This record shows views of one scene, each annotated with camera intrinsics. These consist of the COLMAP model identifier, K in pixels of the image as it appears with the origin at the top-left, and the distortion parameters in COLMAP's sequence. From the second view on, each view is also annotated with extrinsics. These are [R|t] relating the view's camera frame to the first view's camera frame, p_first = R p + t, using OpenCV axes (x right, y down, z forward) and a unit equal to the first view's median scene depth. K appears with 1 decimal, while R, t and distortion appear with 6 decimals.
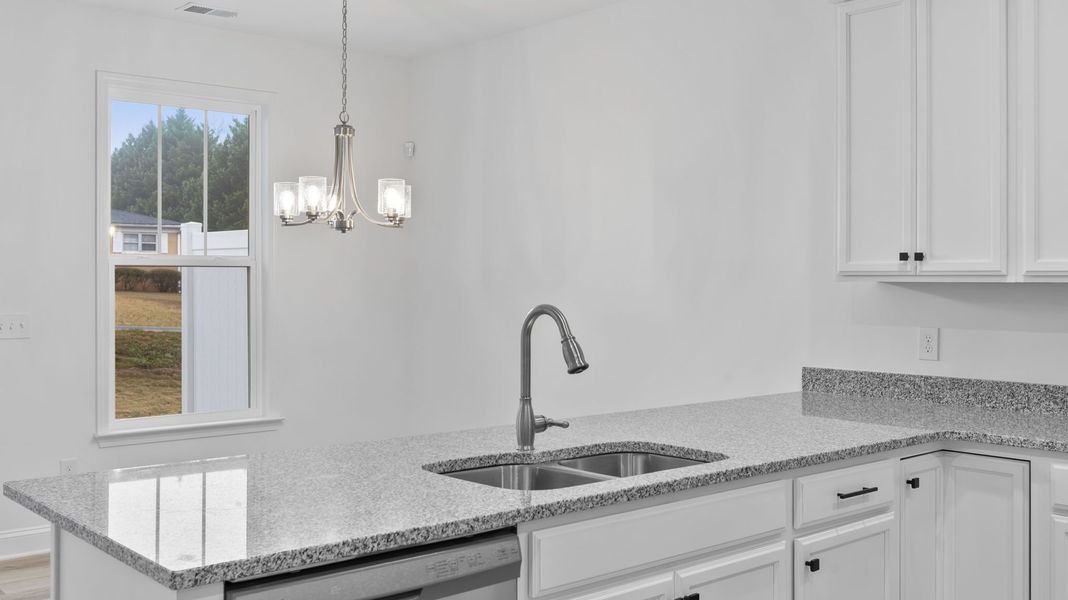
lens RADIAL K [[1030.8, 0, 533.6], [0, 1030.8, 273.8], [0, 0, 1]] dist [-0.007727, -0.003255]
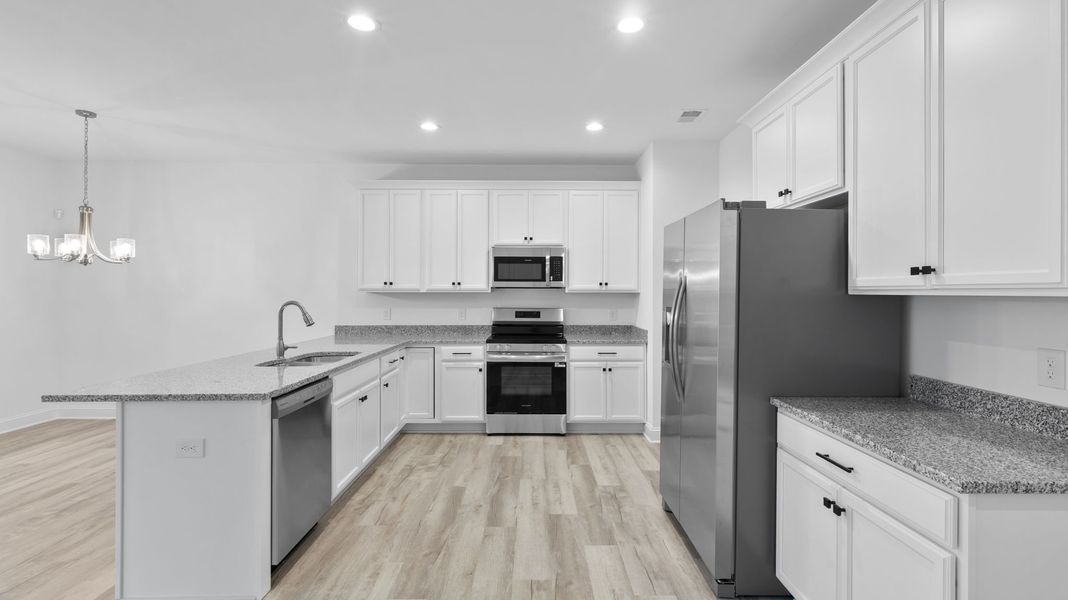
lens RADIAL K [[477.6, 0, 536.8], [0, 477.6, 290.3], [0, 0, 1]] dist [0.001365, 0.000097]
pose [[0.652512, 0.002262, 0.757775, -0.395305], [-0.004067, 0.999992, 0.000518, 0.000053], [-0.757768, -0.003420, 0.652516, -0.198045]]
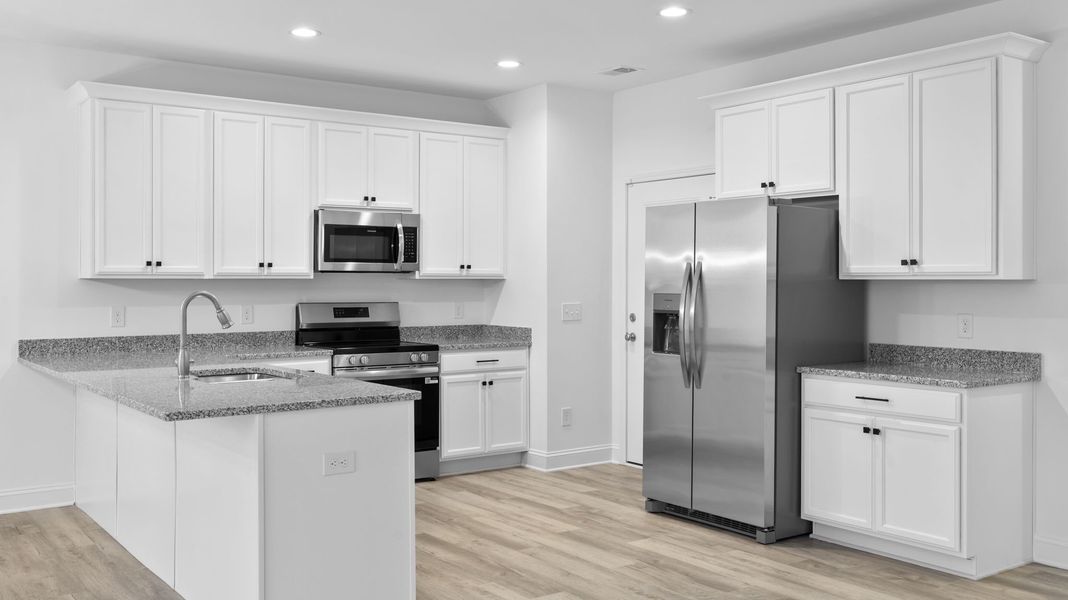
lens RADIAL K [[981.4, 0, 532.7], [0, 981.4, 277.1], [0, 0, 1]] dist [-0.001012, -0.000560]
pose [[0.099673, 0.000833, 0.995020, -1.251079], [-0.004584, 0.999989, -0.000378, 0.003431], [-0.995010, -0.004523, 0.099676, 0.225094]]
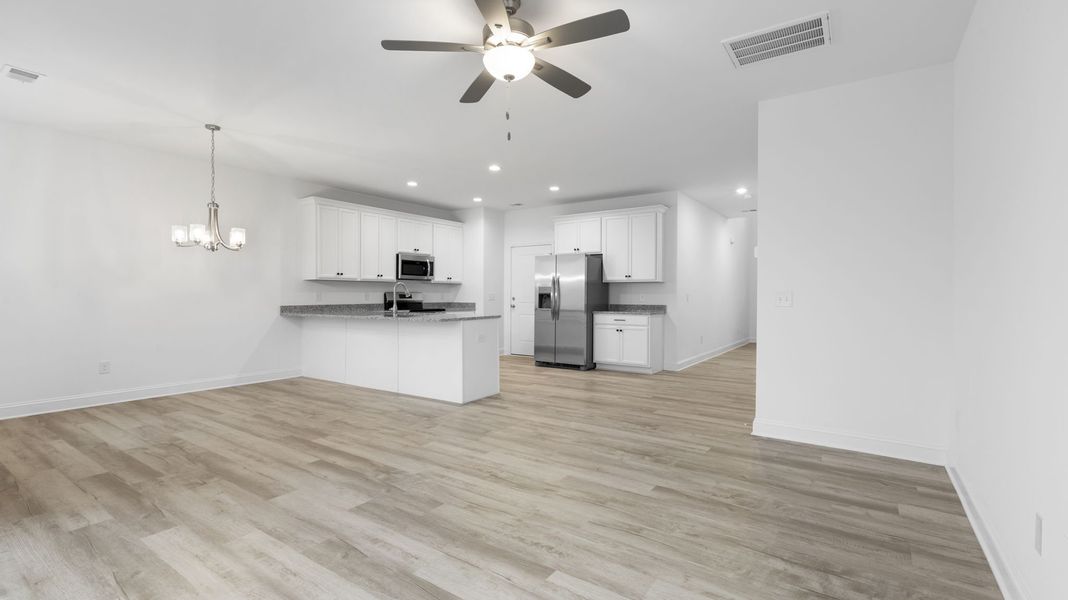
lens RADIAL K [[478.5, 0, 534.0], [0, 478.5, 300.0], [0, 0, 1]] dist [0.001037, 0.000043]
pose [[-0.236617, -0.014165, 0.971500, -1.758499], [-0.007140, 0.999892, 0.012840, 0.059760], [-0.971577, -0.003898, -0.236692, 0.737537]]
